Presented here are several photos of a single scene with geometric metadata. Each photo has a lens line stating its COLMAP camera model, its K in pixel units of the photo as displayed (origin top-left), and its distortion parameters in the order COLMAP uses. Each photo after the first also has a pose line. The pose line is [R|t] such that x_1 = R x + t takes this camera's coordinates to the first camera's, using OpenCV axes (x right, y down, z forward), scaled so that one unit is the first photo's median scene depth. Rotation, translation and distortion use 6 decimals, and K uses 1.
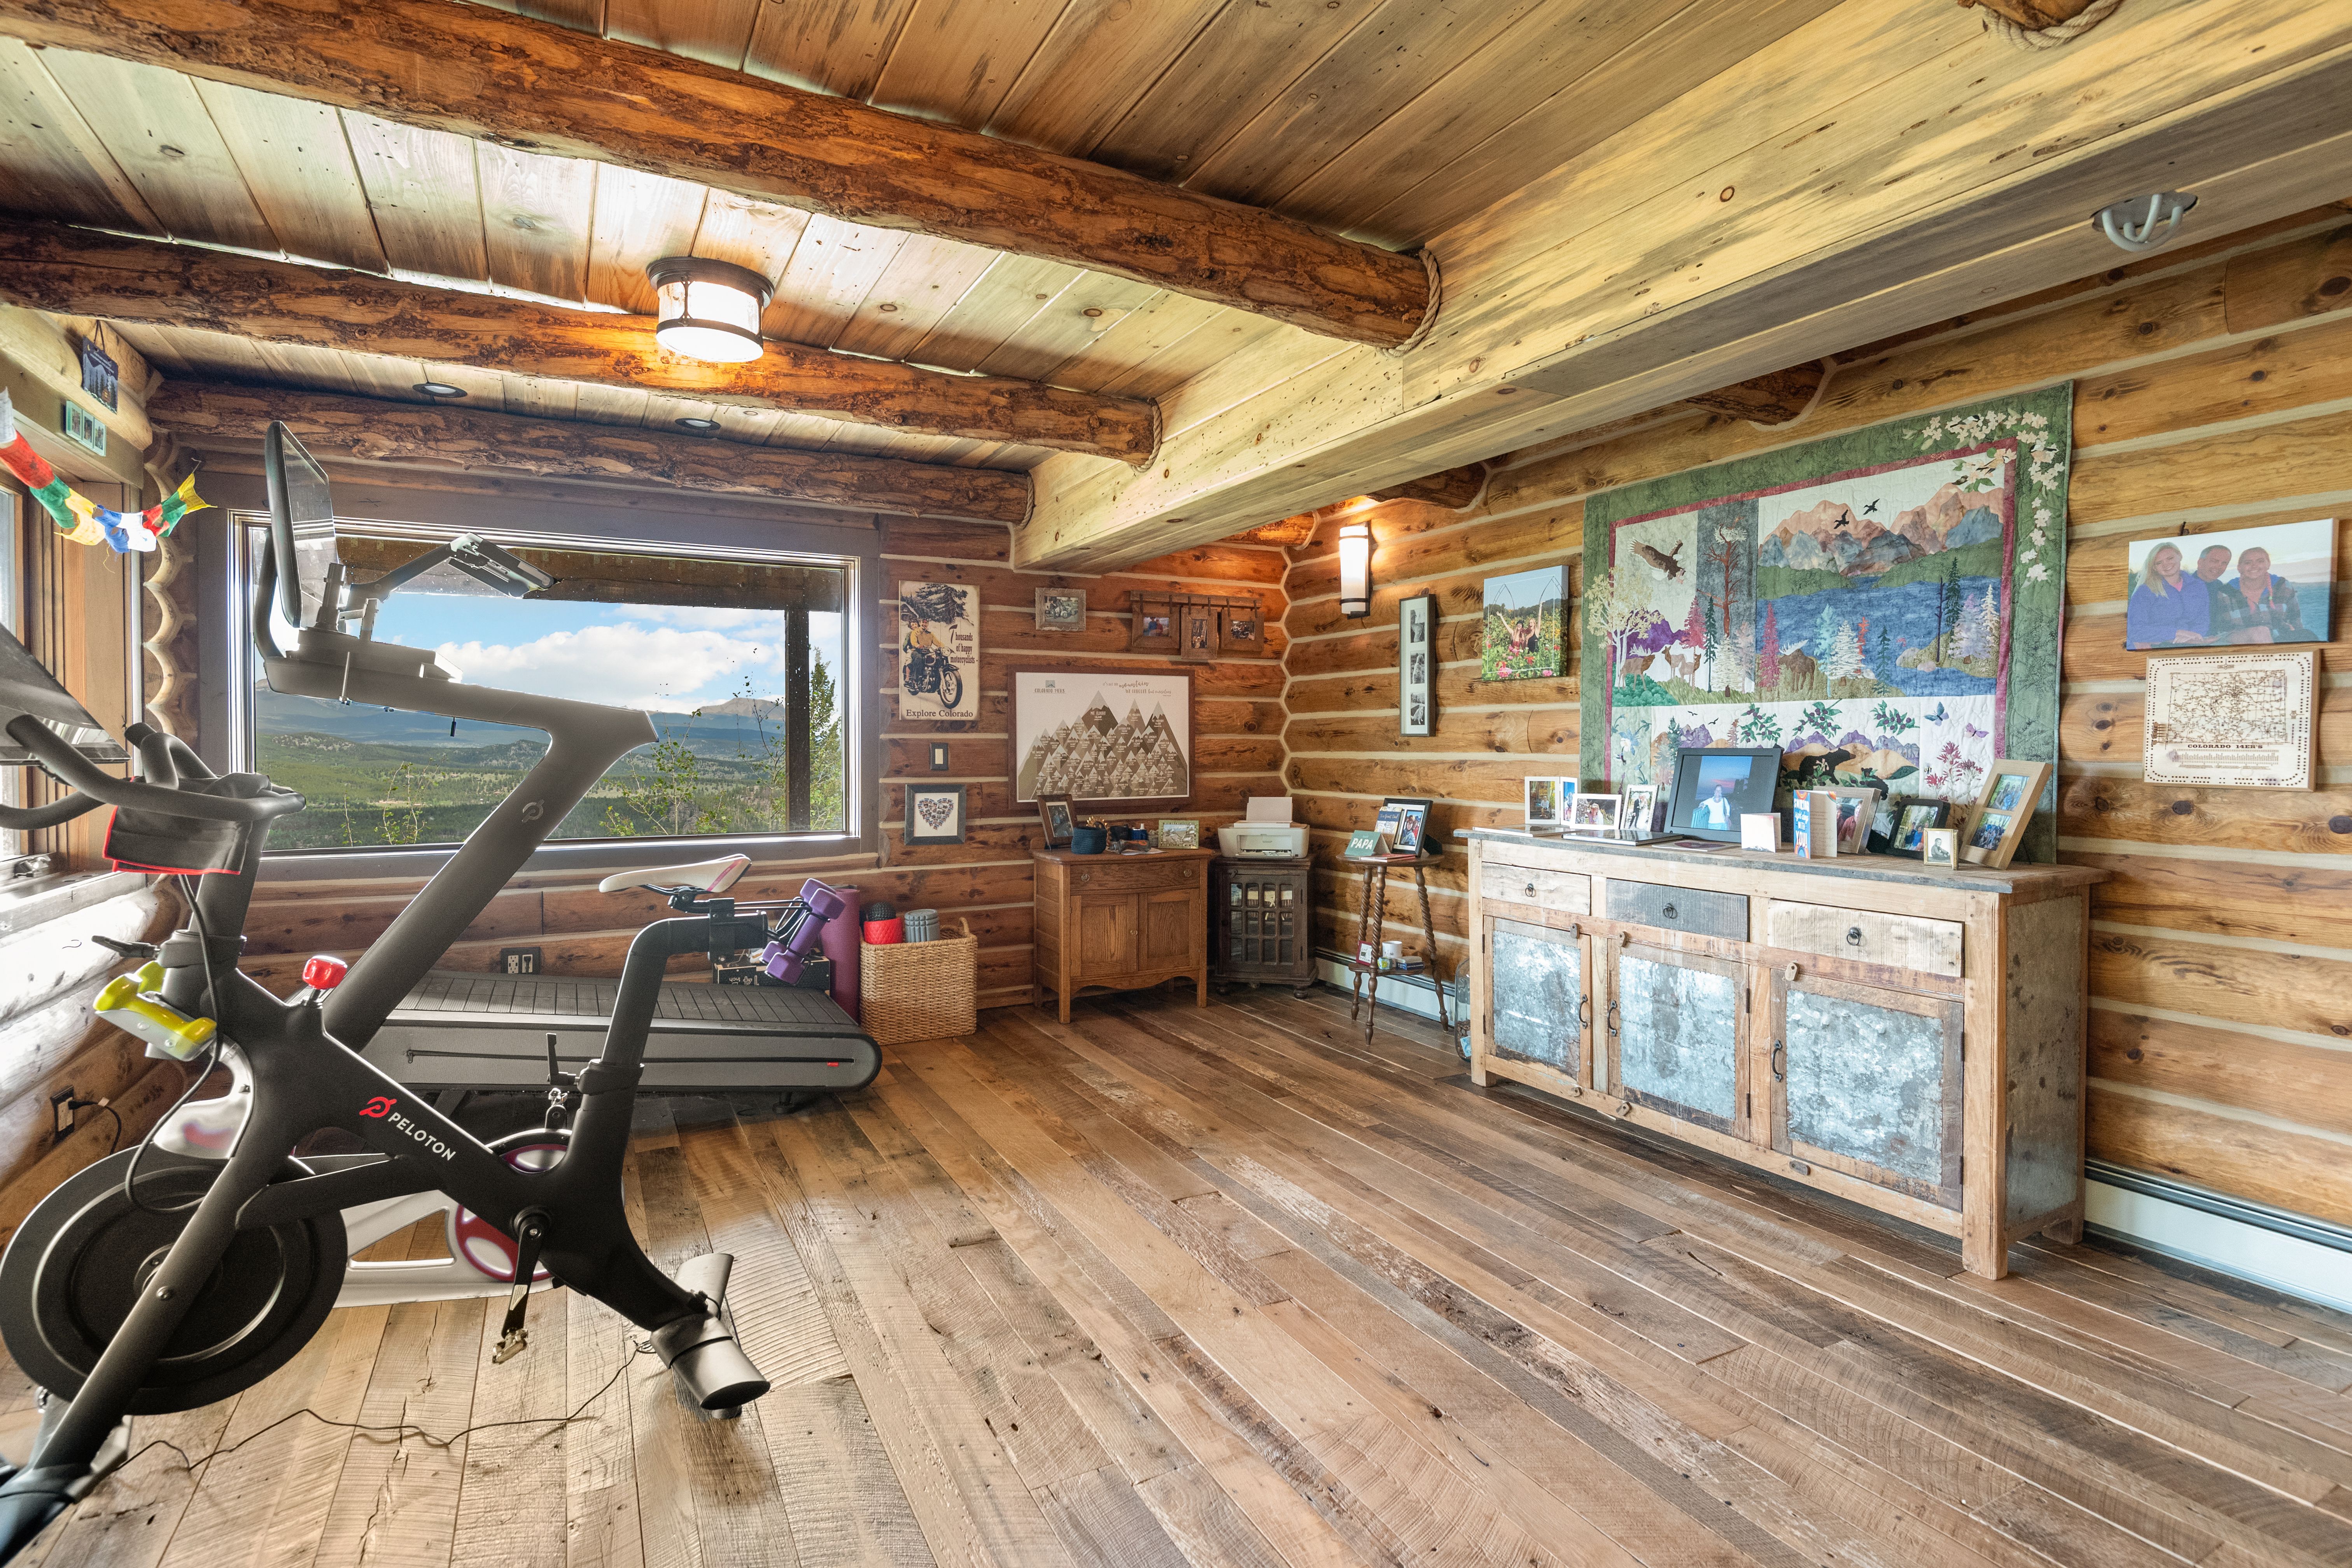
lens RADIAL K [[1116.1, 0, 1171.6], [0, 1116.1, 757.6], [0, 0, 1]] dist [0.008297, -0.000801]
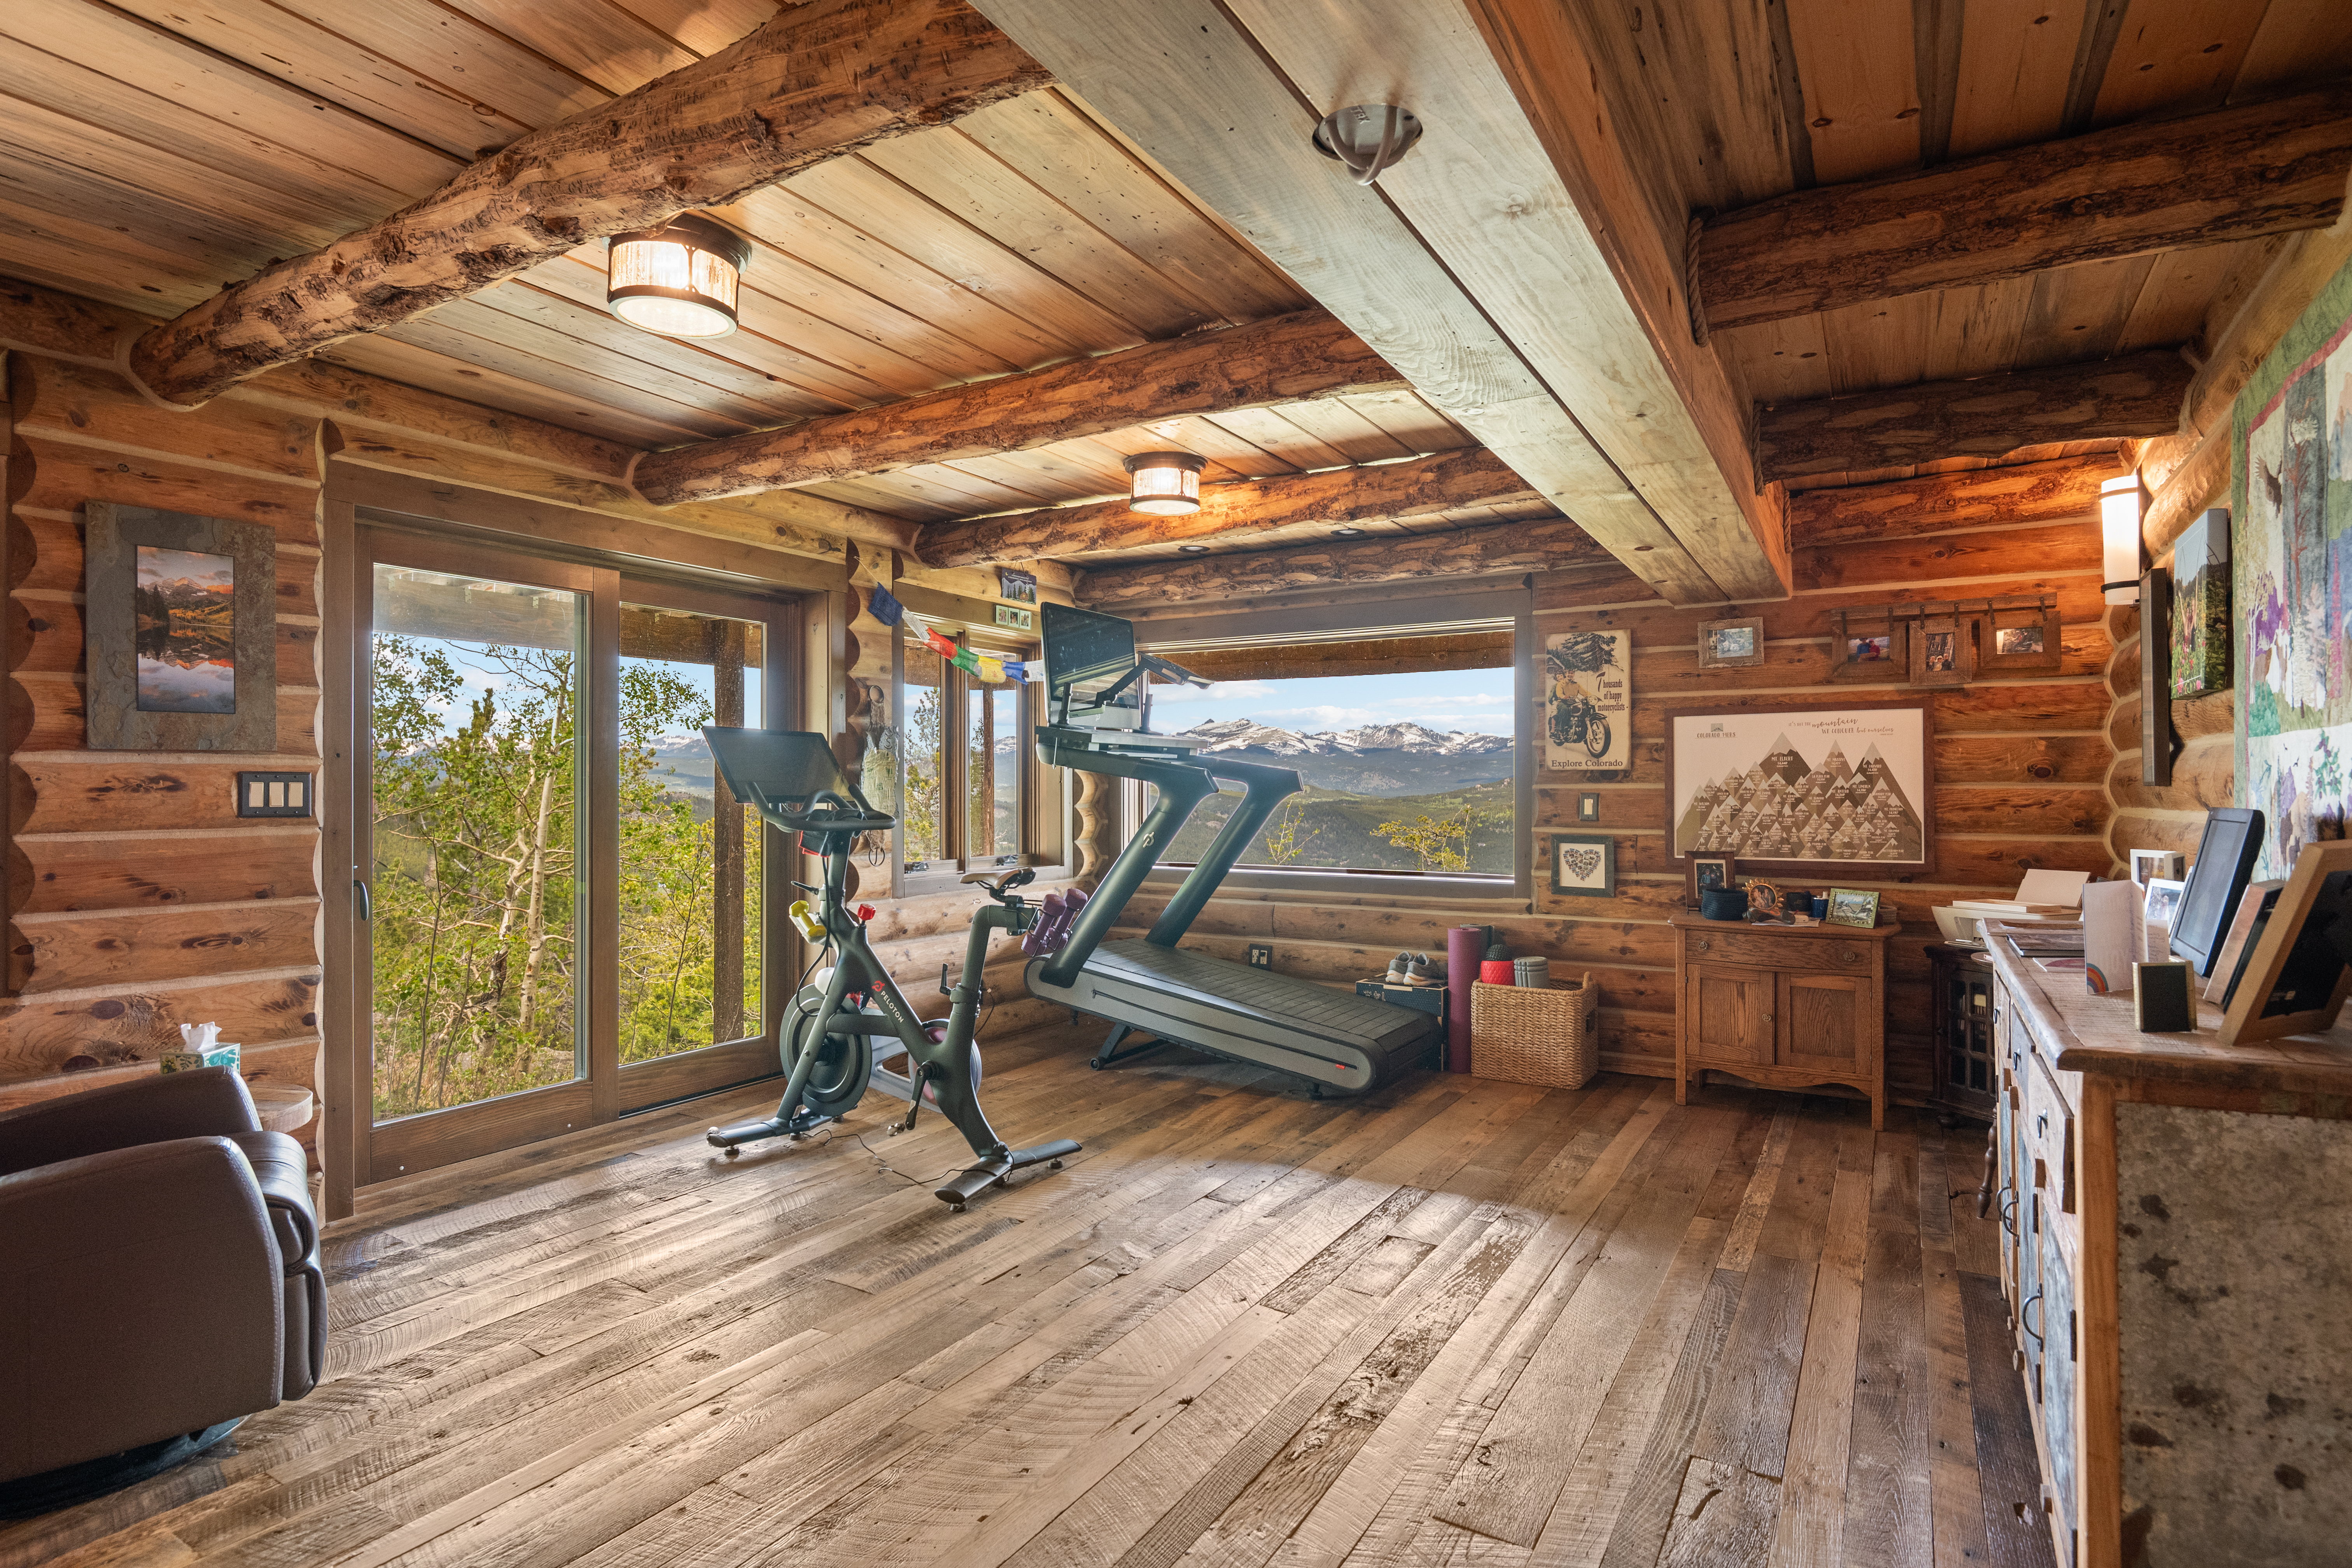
lens RADIAL K [[1210.1, 0, 1220.9], [0, 1210.1, 778.8], [0, 0, 1]] dist [-0.000714, -0.000717]
pose [[0.528512, -0.006454, -0.848901, 0.525449], [-0.011709, 0.999821, -0.014892, -0.006109], [0.848845, 0.017811, 0.528341, 0.157783]]
